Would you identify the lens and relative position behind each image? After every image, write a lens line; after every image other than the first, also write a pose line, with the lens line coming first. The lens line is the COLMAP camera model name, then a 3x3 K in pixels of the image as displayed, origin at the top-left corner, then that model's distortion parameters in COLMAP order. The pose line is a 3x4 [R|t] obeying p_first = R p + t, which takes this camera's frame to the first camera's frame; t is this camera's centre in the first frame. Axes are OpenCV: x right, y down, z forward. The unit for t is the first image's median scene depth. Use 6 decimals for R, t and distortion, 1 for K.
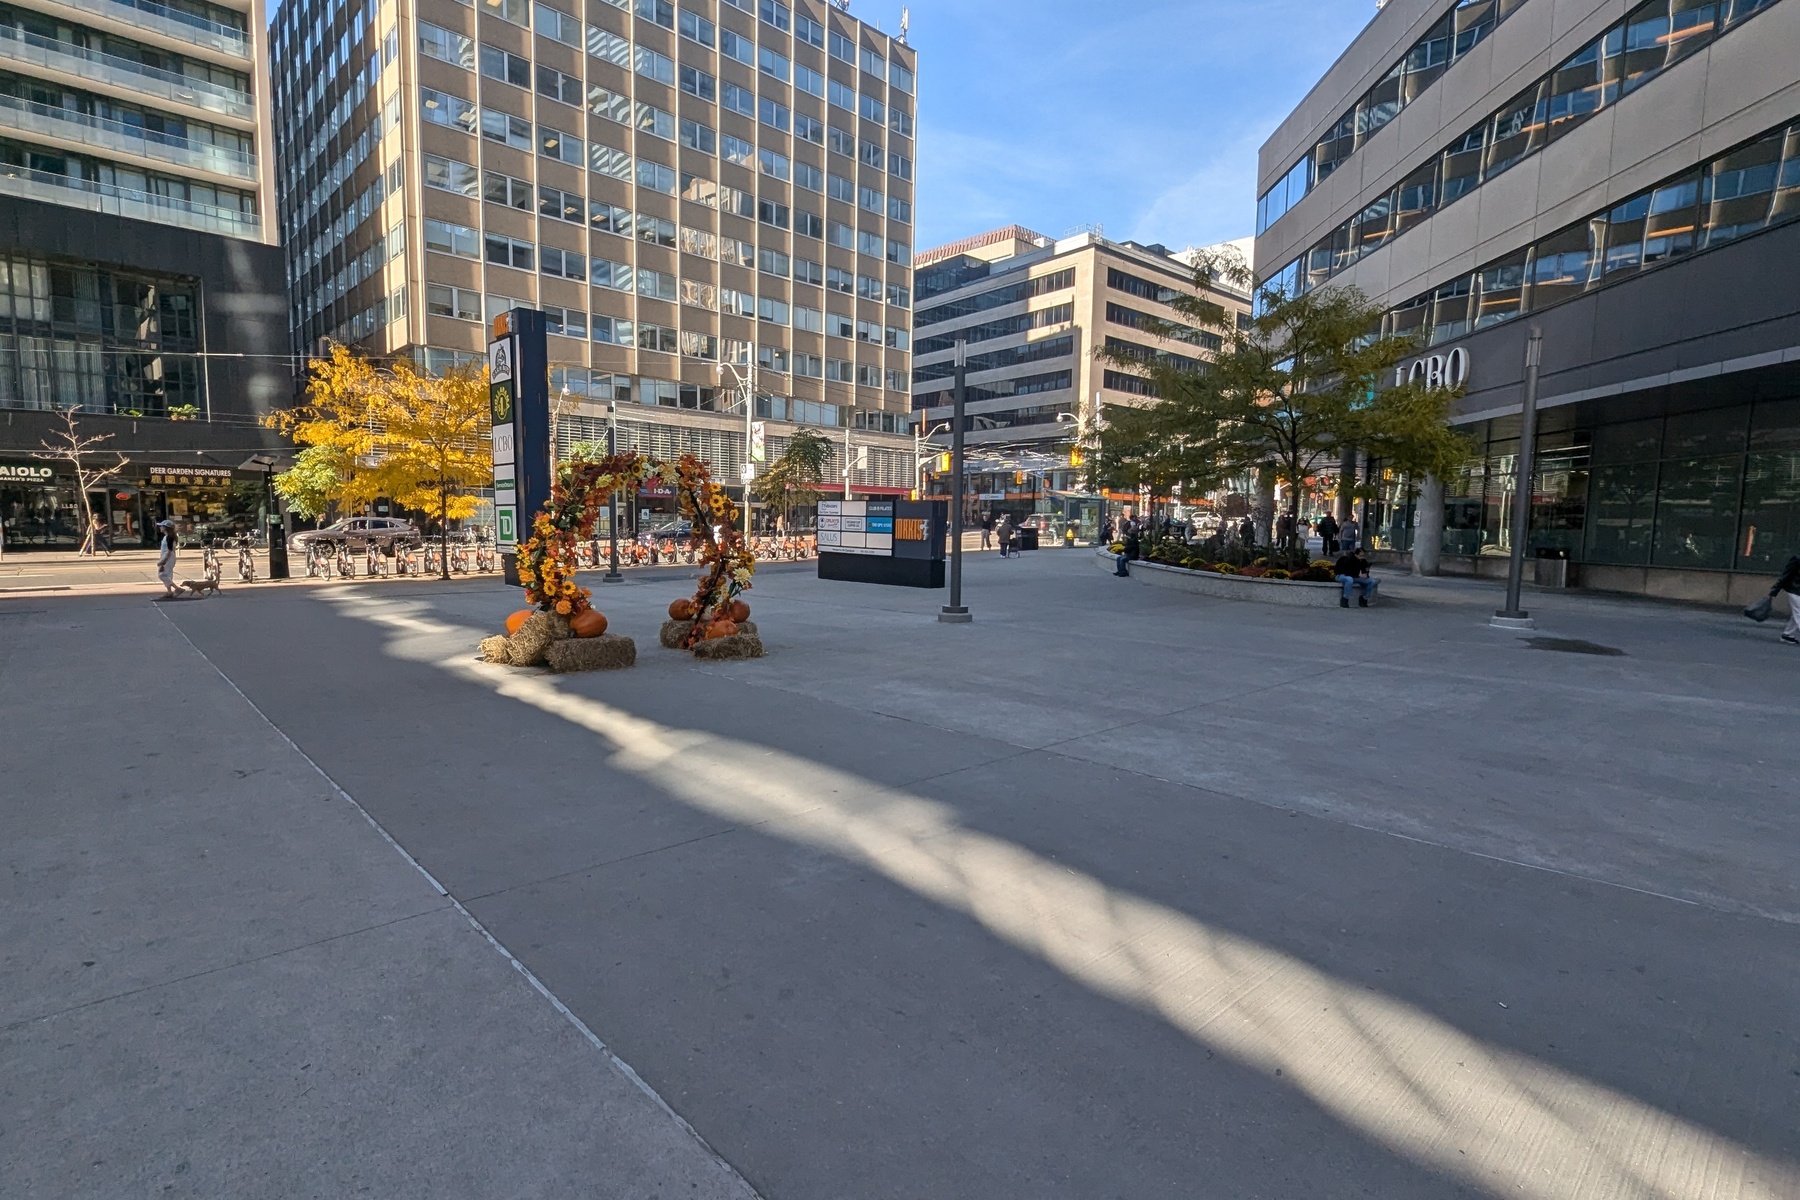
lens RADIAL K [[885.9, 0, 902.8], [0, 885.9, 602.2], [0, 0, 1]] dist [0.005738, -0.001574]
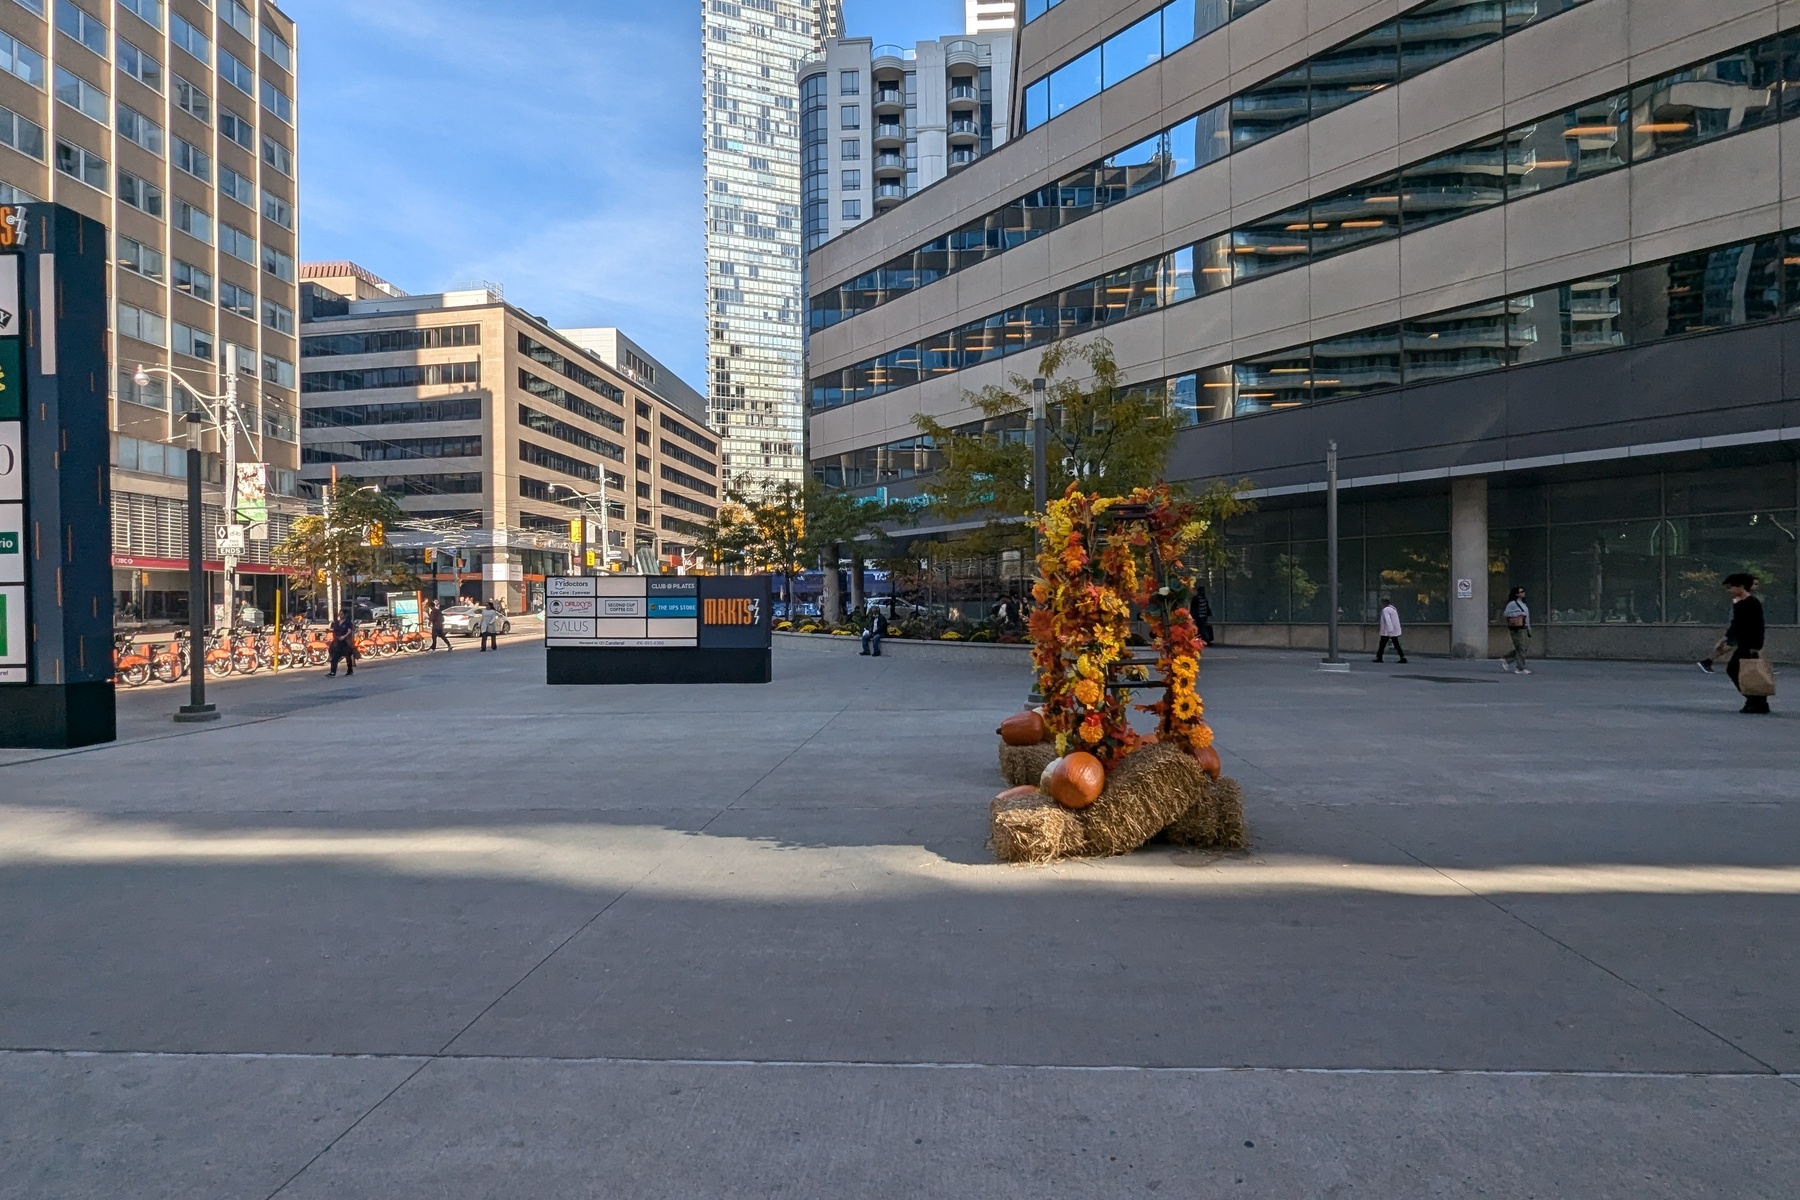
lens RADIAL K [[885.9, 0, 900.6], [0, 885.9, 600.5], [0, 0, 1]] dist [0.005738, -0.001574]
pose [[0.738745, -0.018958, 0.673718, -0.103716], [0.082146, 0.994685, -0.062086, -0.007512], [-0.668960, 0.101209, 0.736376, 0.077636]]
